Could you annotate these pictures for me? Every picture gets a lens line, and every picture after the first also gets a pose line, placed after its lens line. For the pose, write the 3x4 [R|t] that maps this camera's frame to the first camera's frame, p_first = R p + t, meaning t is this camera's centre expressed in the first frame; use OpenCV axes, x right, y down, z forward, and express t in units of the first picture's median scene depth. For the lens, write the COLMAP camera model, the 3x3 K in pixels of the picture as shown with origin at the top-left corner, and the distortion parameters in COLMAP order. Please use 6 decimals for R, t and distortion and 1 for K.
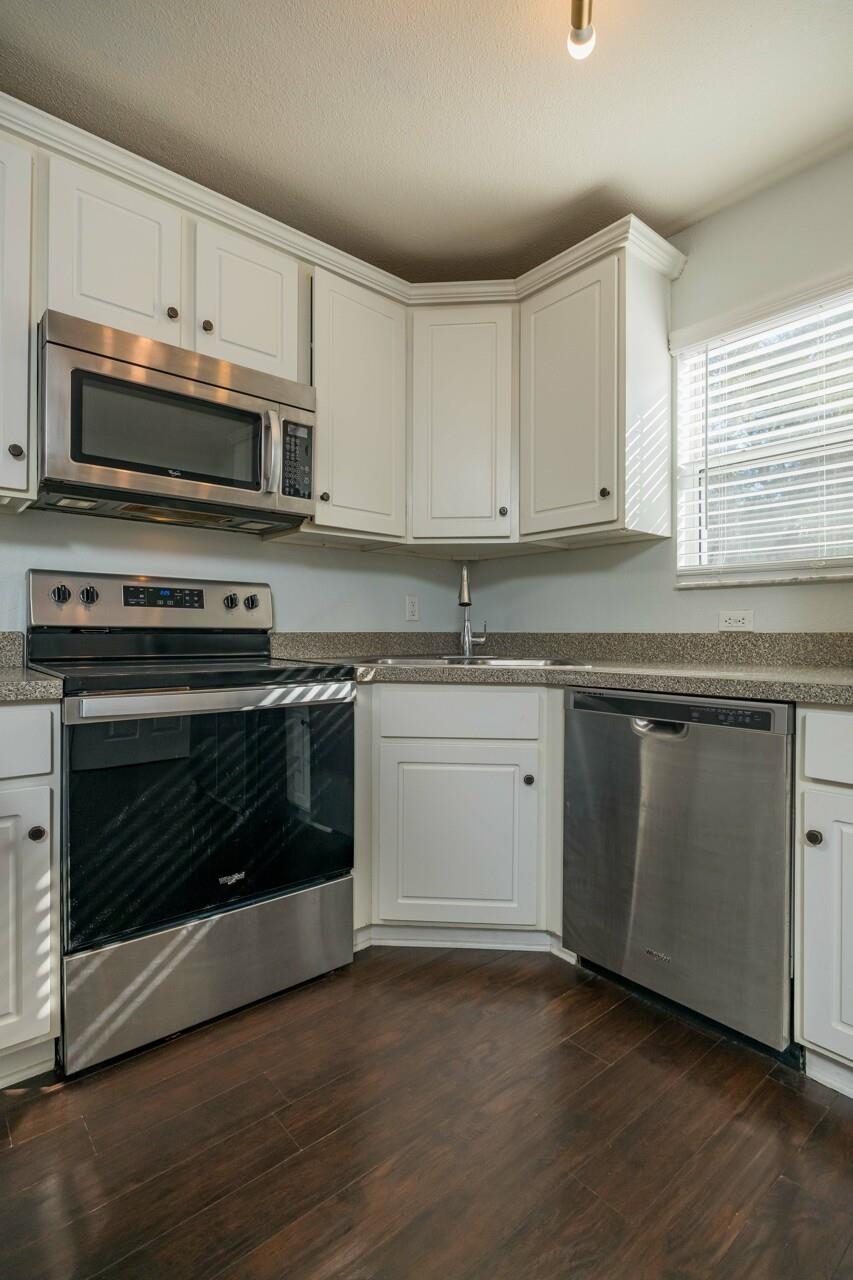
lens RADIAL K [[603.2, 0, 443.8], [0, 603.2, 636.7], [0, 0, 1]] dist [0.004517, 0.000928]
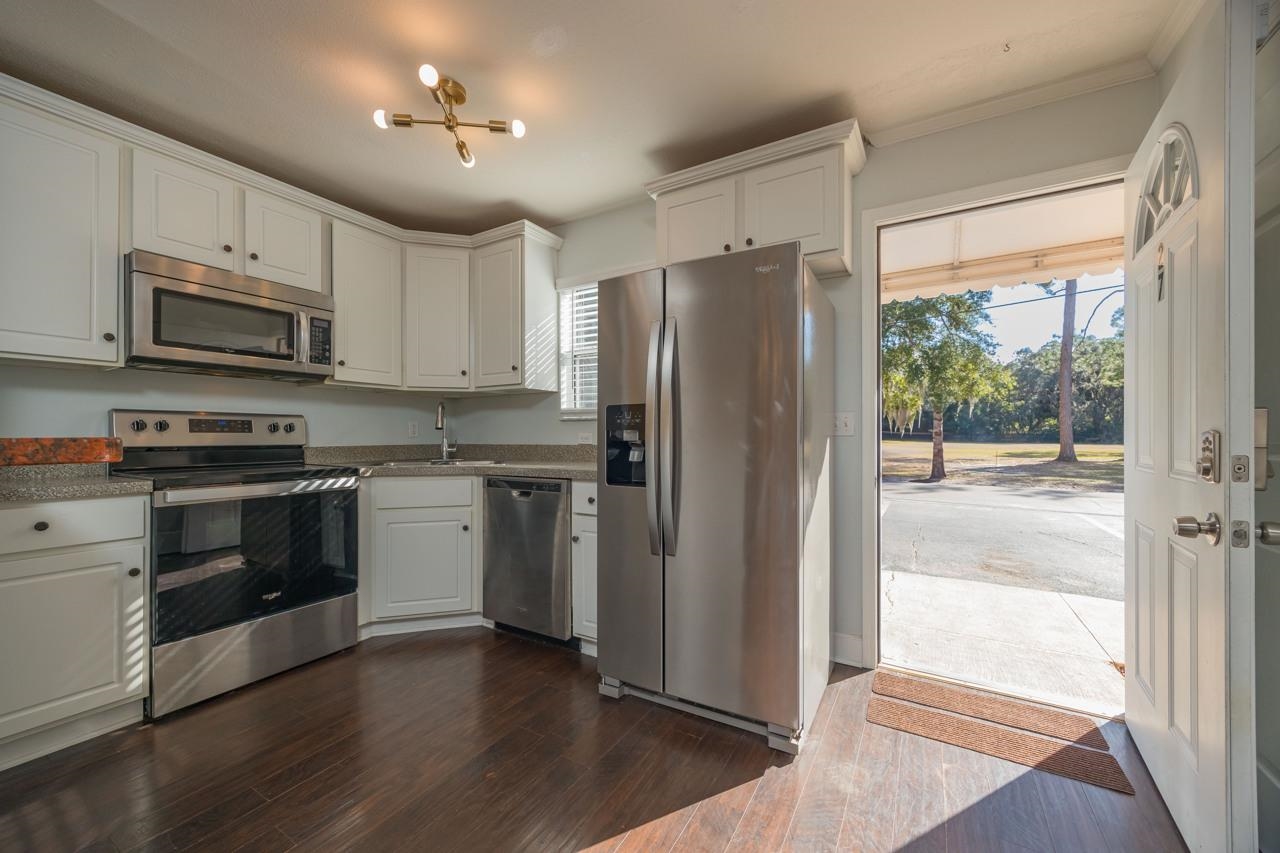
lens RADIAL K [[493.4, 0, 639.5], [0, 493.4, 433.7], [0, 0, 1]] dist [0.008176, -0.000031]
pose [[0.961248, -0.008605, 0.275551, 0.222564], [0.011768, 0.999882, -0.009829, -0.023643], [-0.275434, 0.012691, 0.961236, -0.534732]]
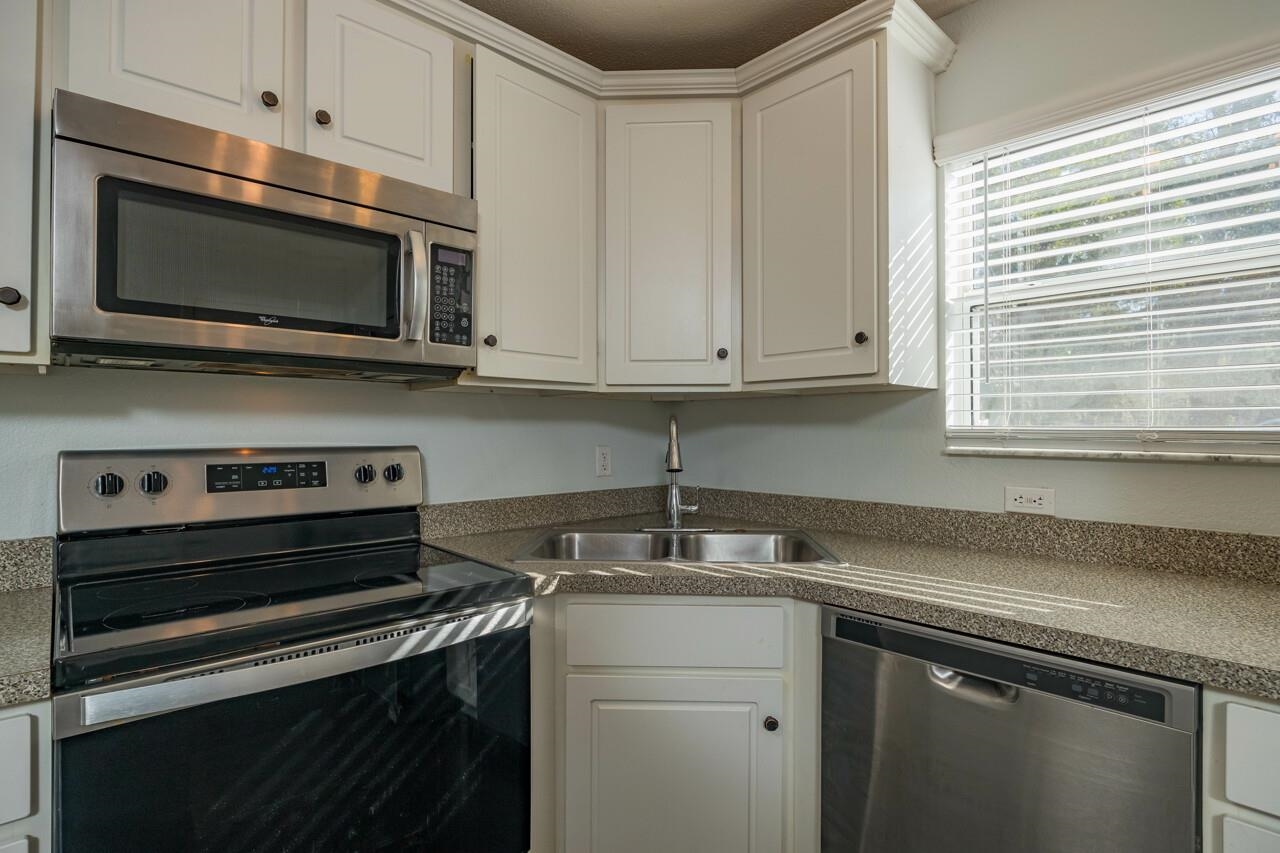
lens RADIAL K [[604.1, 0, 664.5], [0, 604.1, 392.0], [0, 0, 1]] dist [-0.008410, 0.000226]
pose [[0.997837, -0.011285, 0.064761, -0.032572], [0.015606, 0.997657, -0.066612, -0.125083], [-0.063857, 0.067479, 0.995675, 0.263374]]
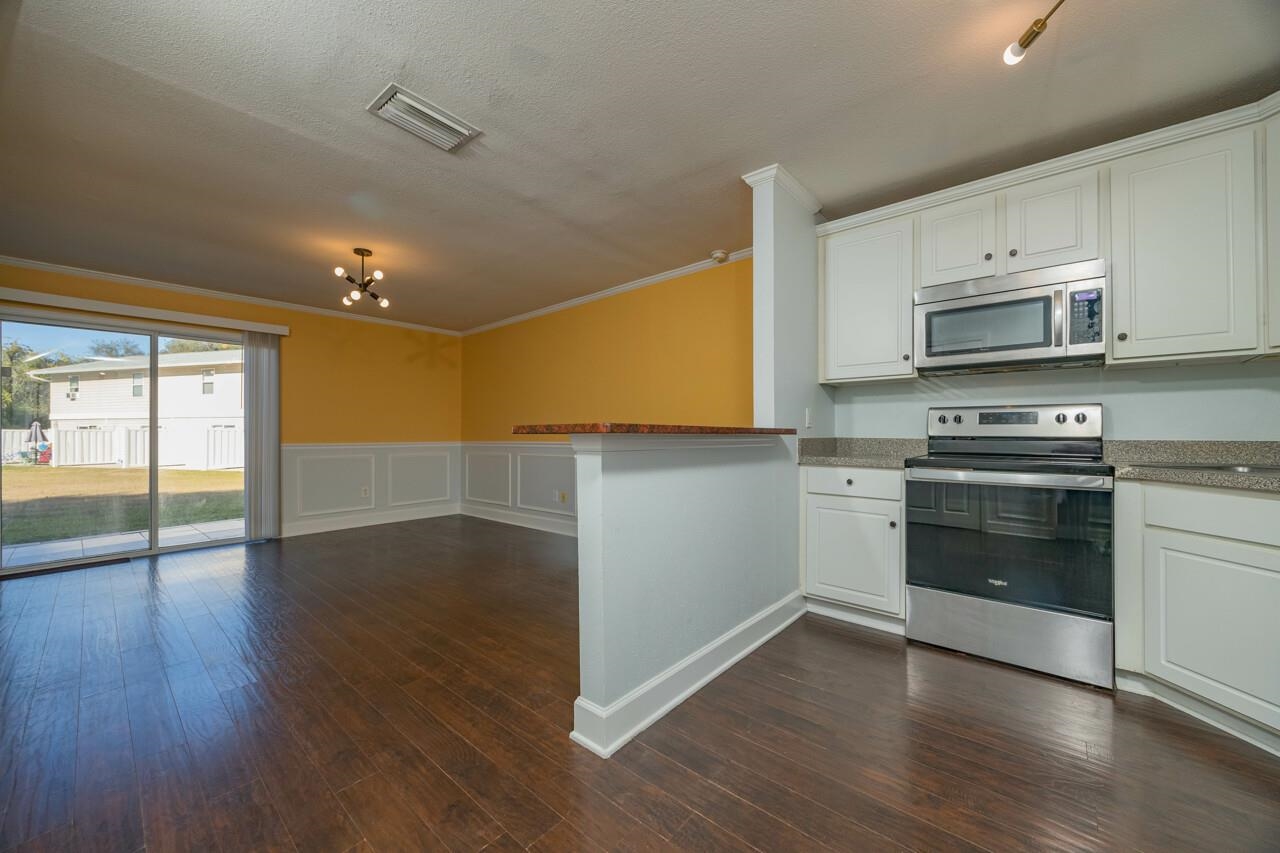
lens RADIAL K [[458.4, 0, 635.8], [0, 458.4, 428.0], [0, 0, 1]] dist [0.010135, 0.000051]
pose [[0.141337, -0.017751, -0.989802, 0.705676], [-0.011241, 0.999746, -0.019535, -0.003240], [0.989898, 0.013887, 0.141102, -0.185242]]
